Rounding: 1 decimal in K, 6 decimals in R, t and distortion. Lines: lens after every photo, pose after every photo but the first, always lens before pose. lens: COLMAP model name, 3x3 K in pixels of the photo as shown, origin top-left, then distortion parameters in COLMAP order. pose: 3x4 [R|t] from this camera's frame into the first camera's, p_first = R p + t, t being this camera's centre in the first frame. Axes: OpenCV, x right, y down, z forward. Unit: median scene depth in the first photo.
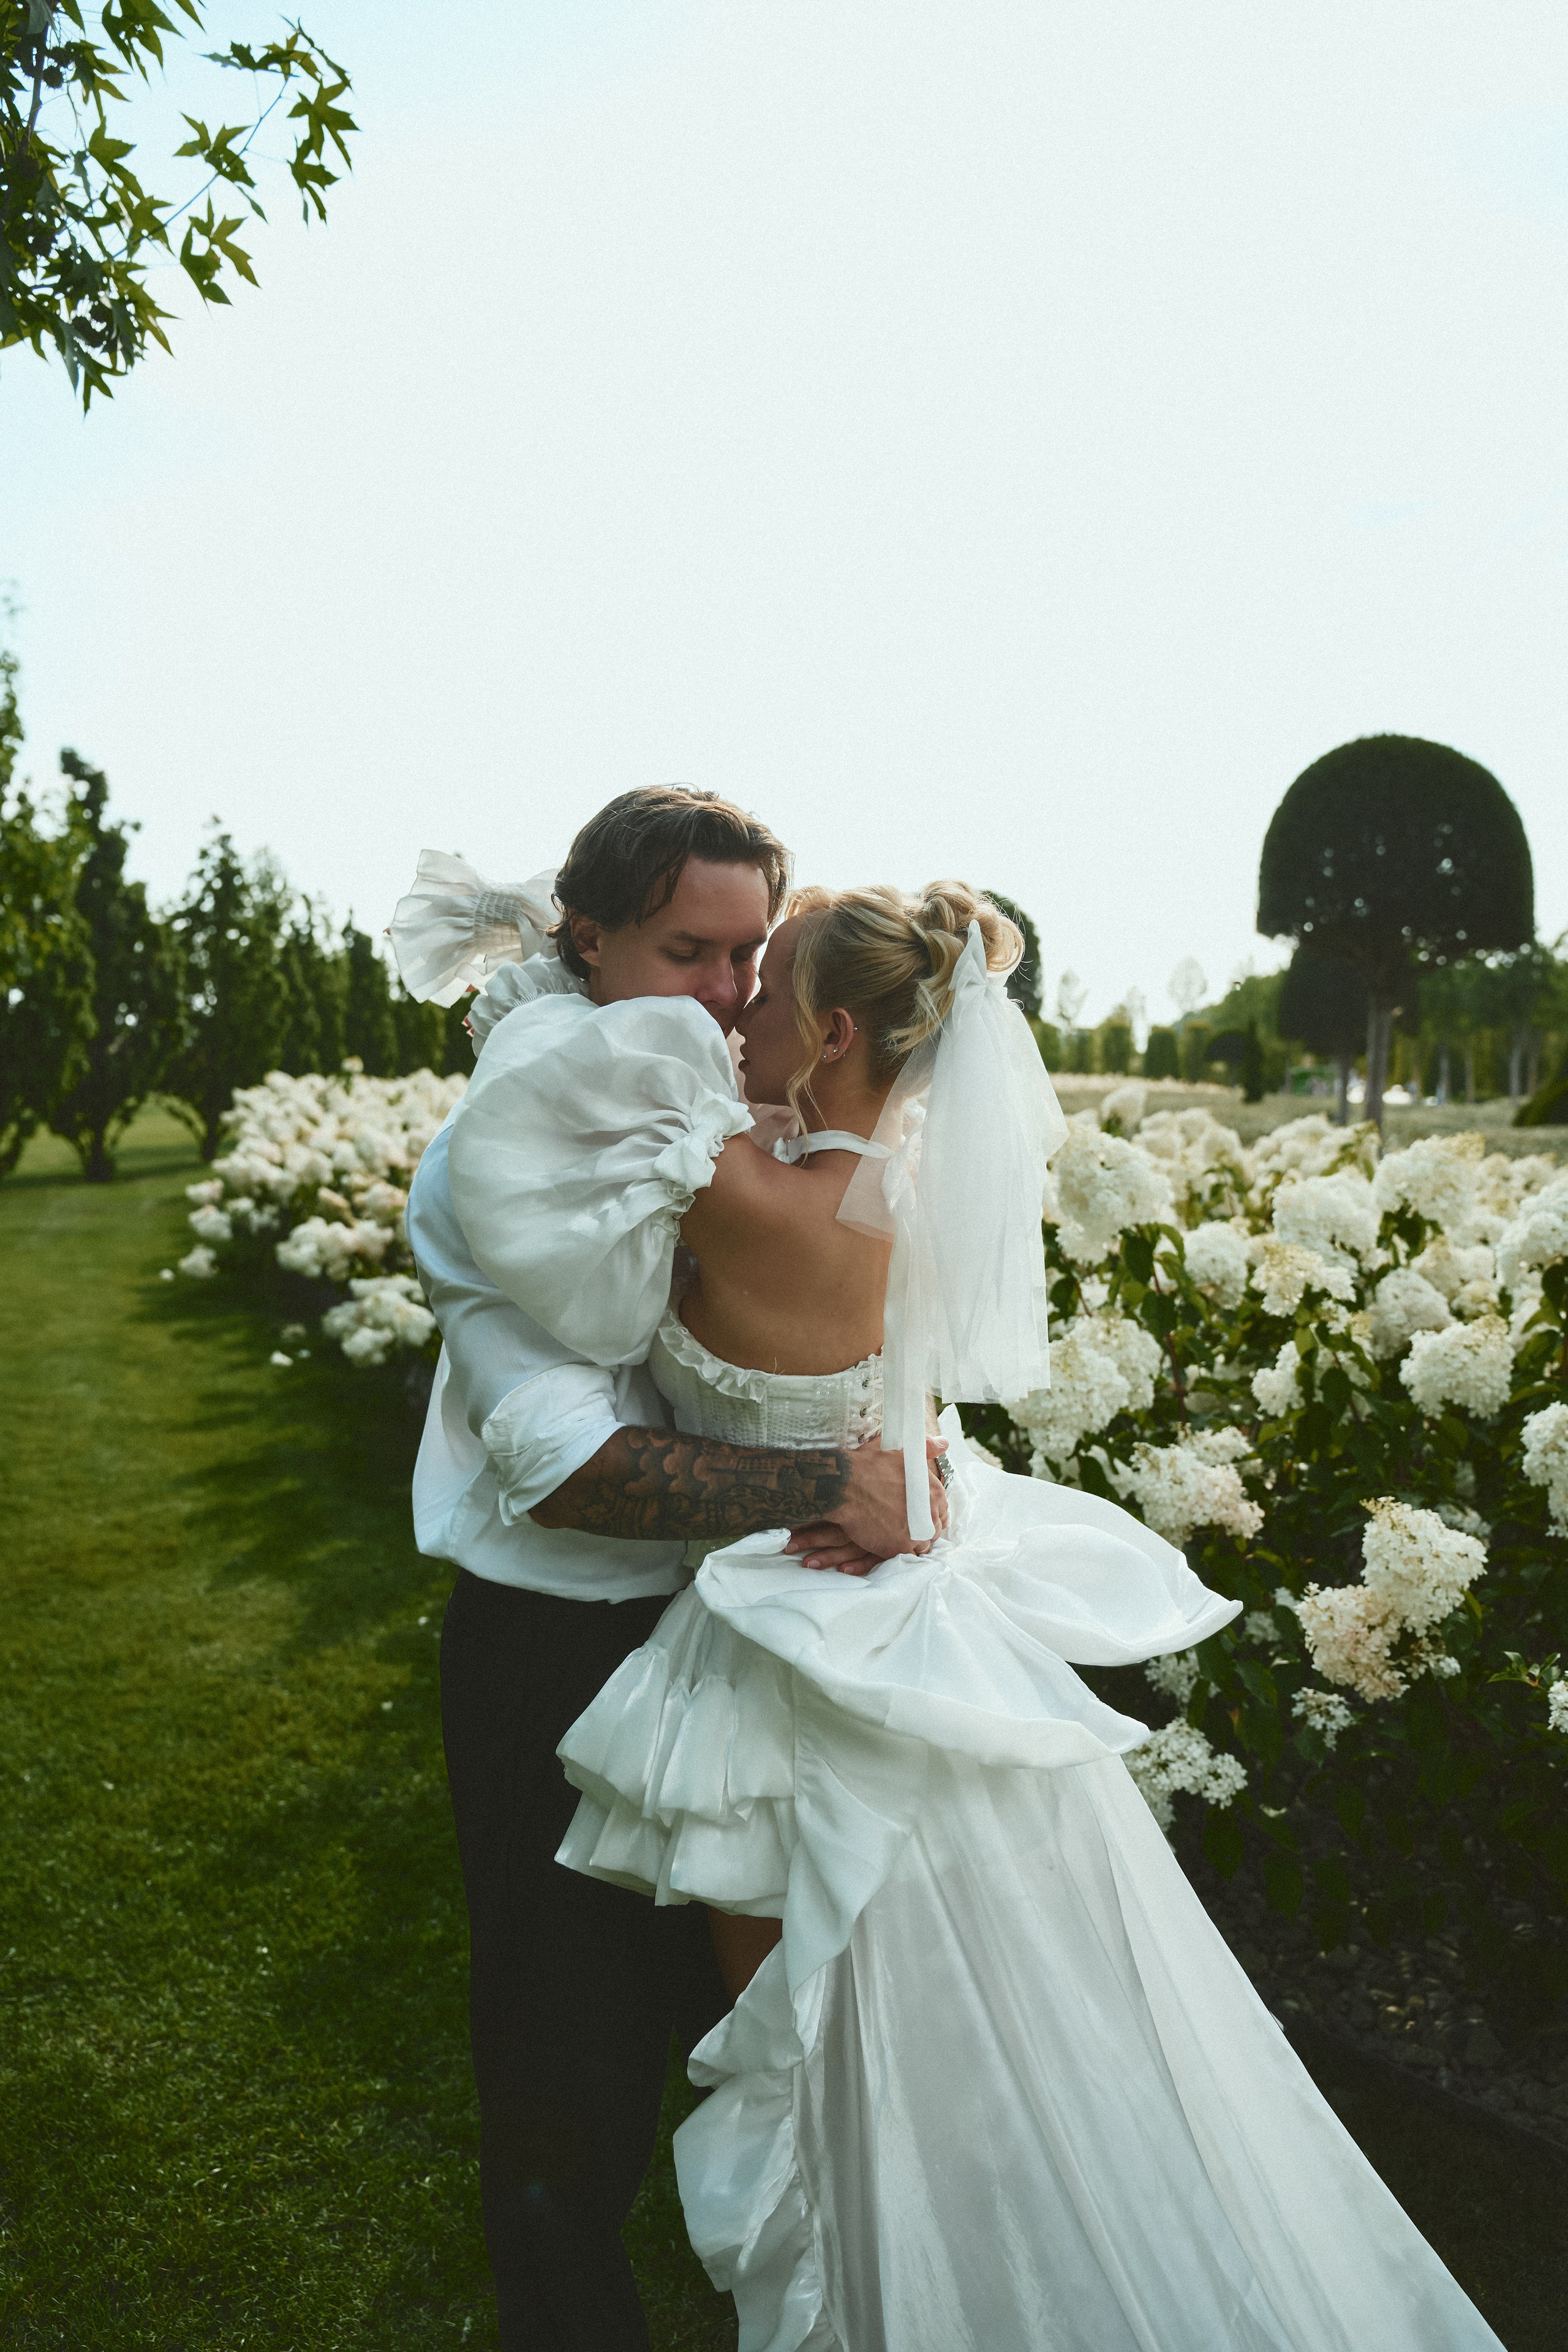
lens RADIAL K [[1844.4, 0, 799.5], [0, 1844.4, 1205.4], [0, 0, 1]] dist [-0.024369, 0.026742]
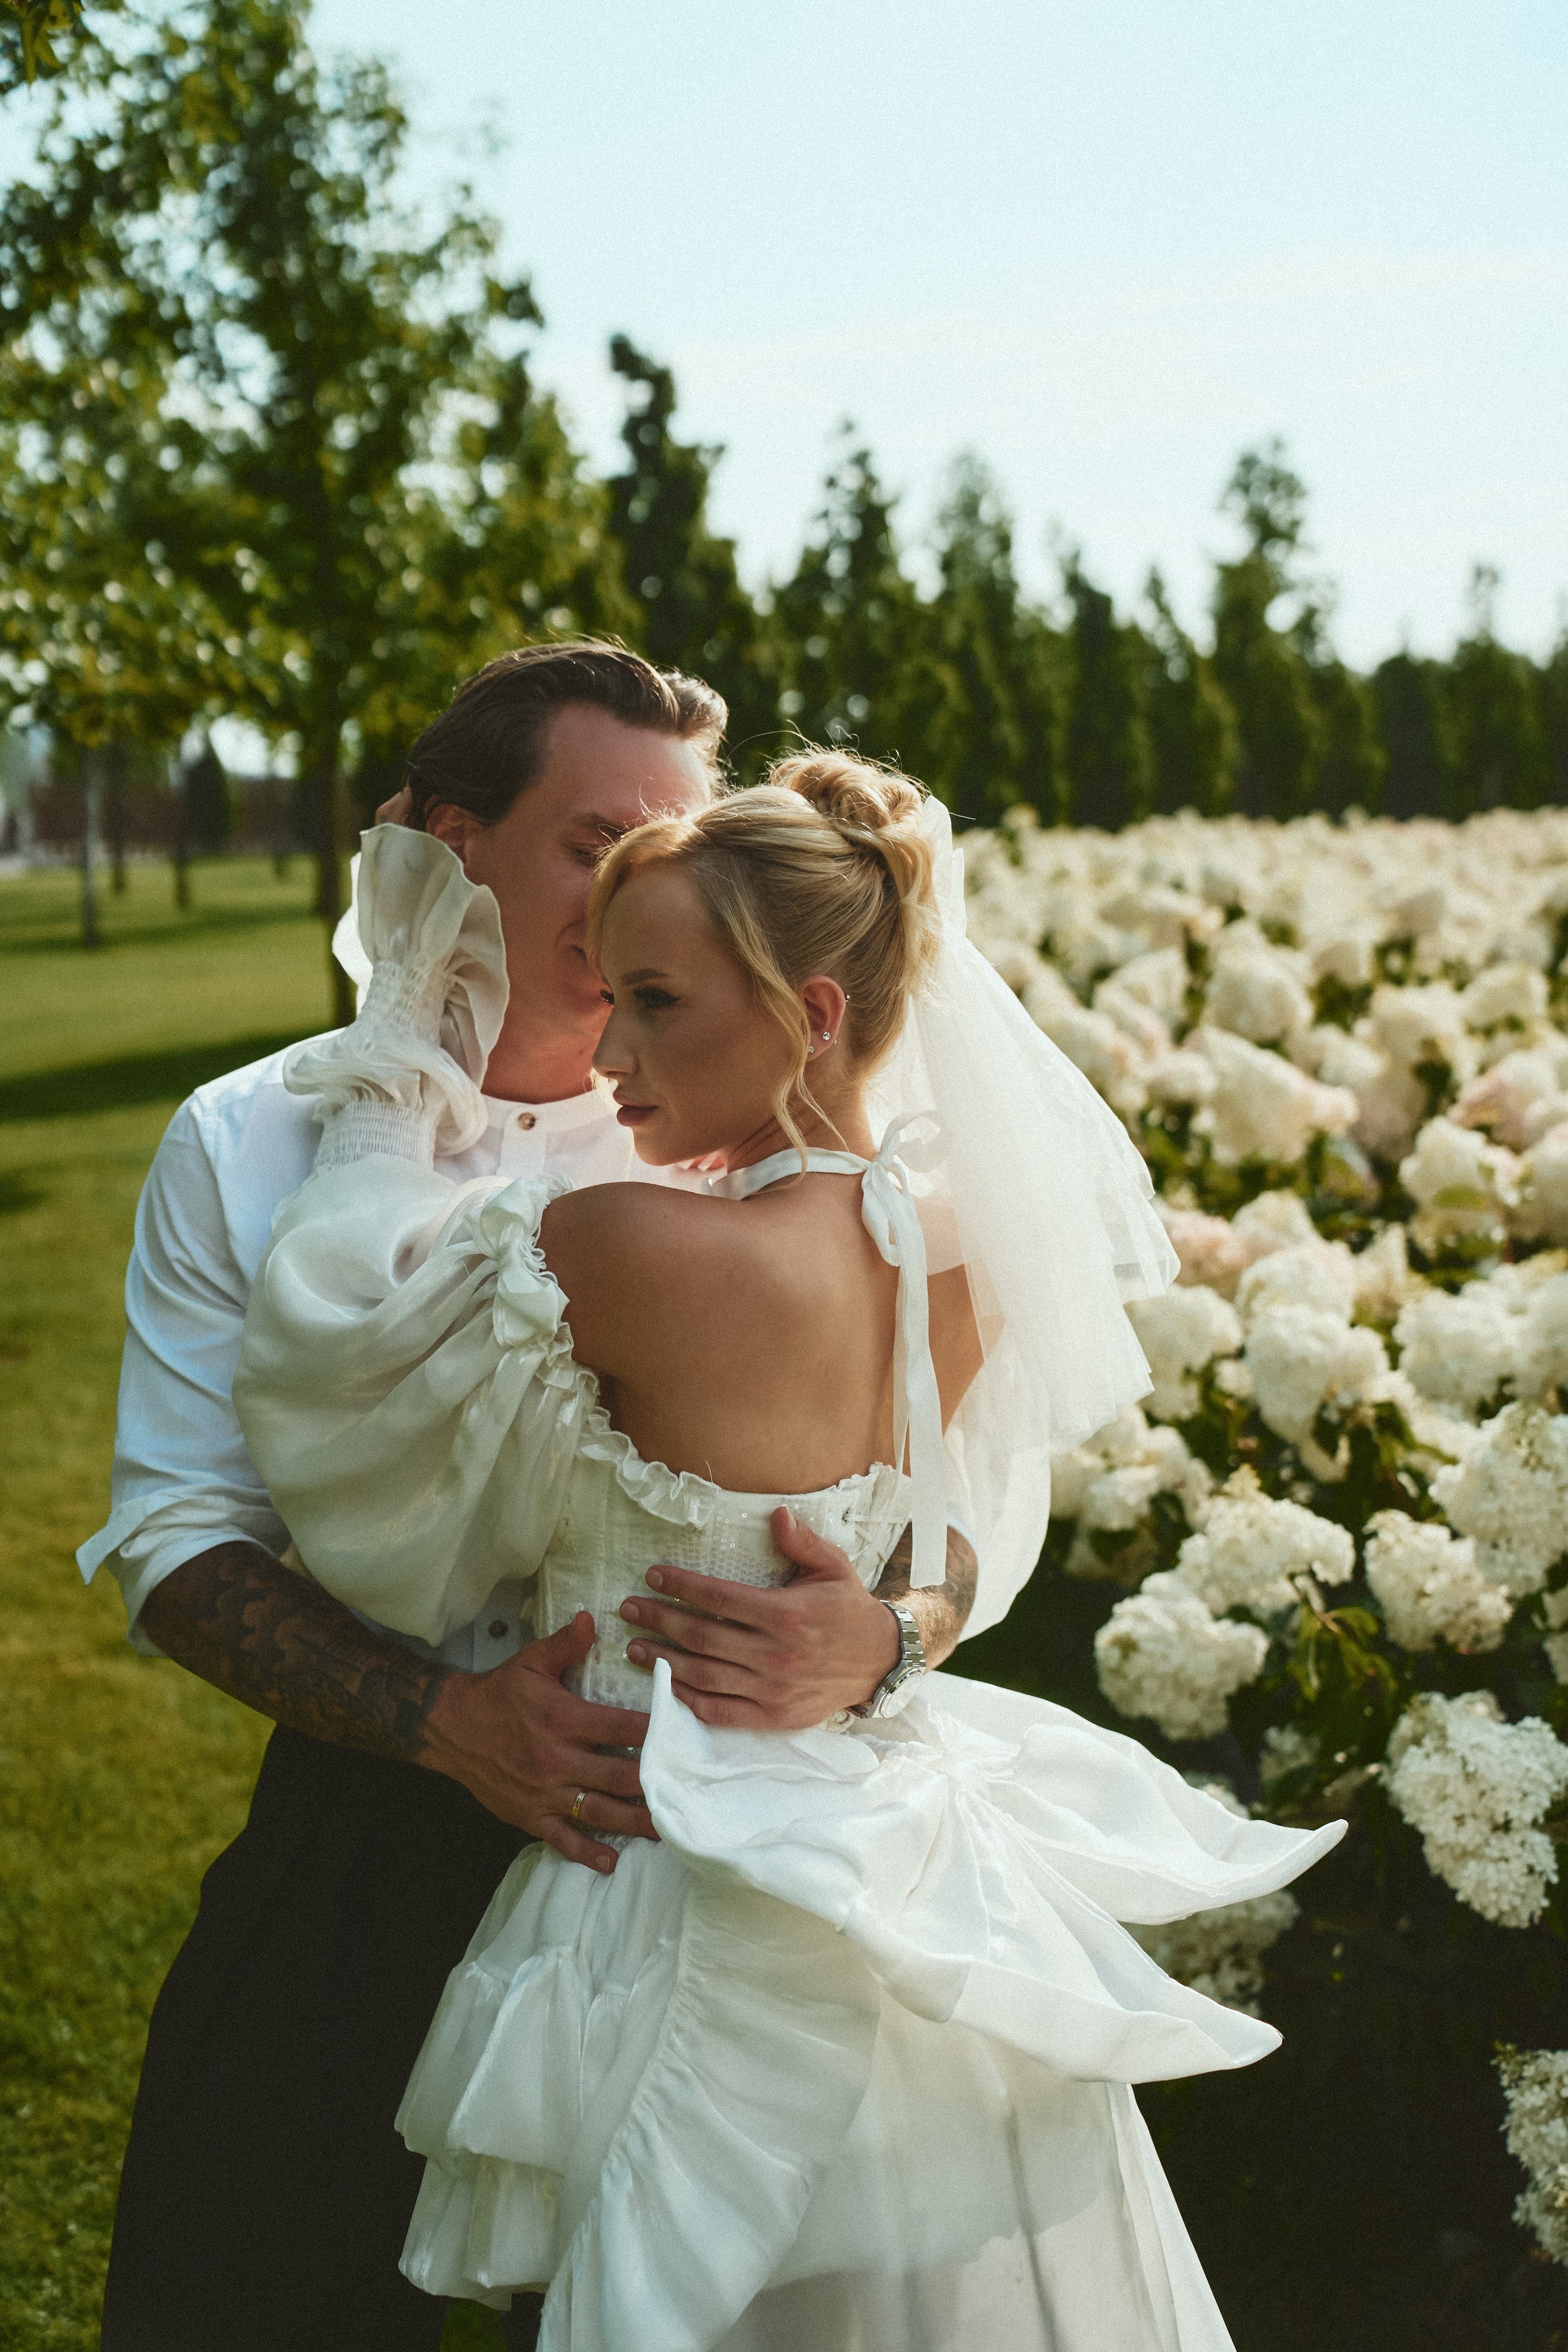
lens RADIAL K [[3007.1, 0, 890.9], [0, 3007.1, 1146.1], [0, 0, 1]] dist [0.202500, 0.000000]
pose [[0.948281, 0.014379, -0.317108, 0.223512], [-0.000299, 0.999014, 0.044404, -0.042023], [0.317433, -0.042013, 0.947349, -0.057129]]
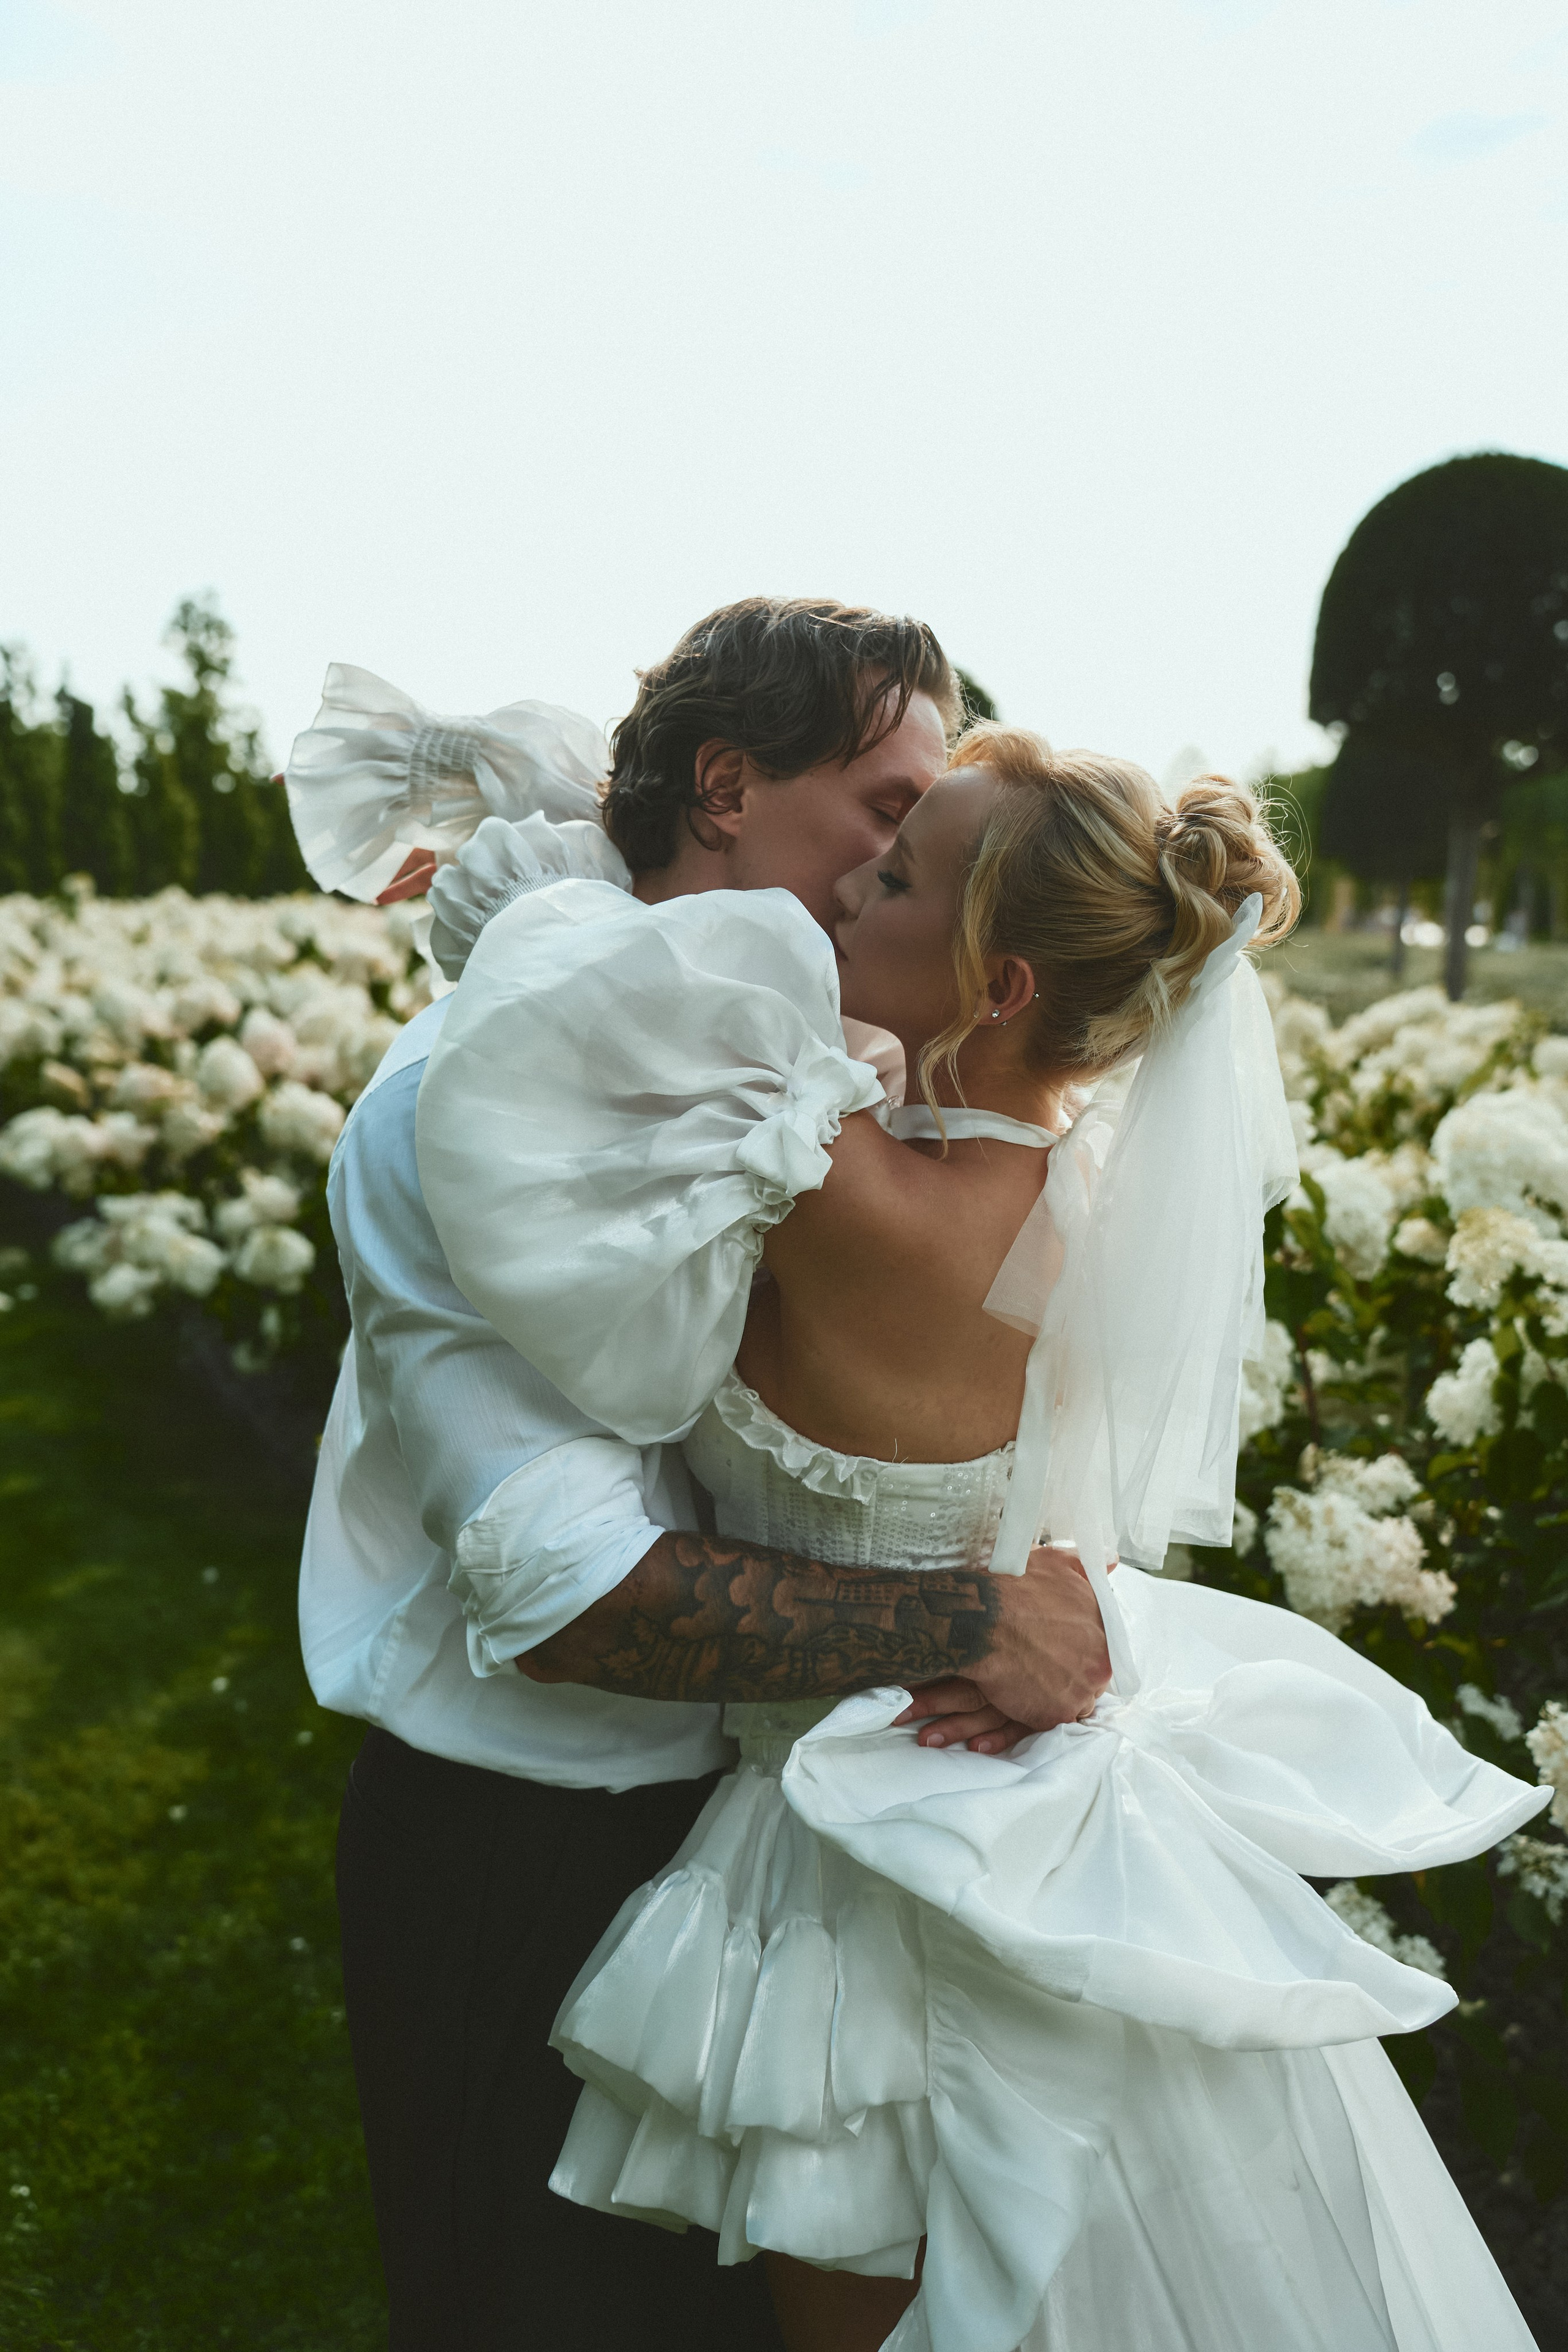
lens RADIAL K [[2434.3, 0, 794.8], [0, 2434.3, 1182.1], [0, 0, 1]] dist [0.040713, 0.000000]
pose [[0.998564, 0.007729, 0.053014, -0.038121], [-0.010094, 0.998958, 0.044500, -0.020313], [-0.052615, -0.044971, 0.997602, 0.046497]]
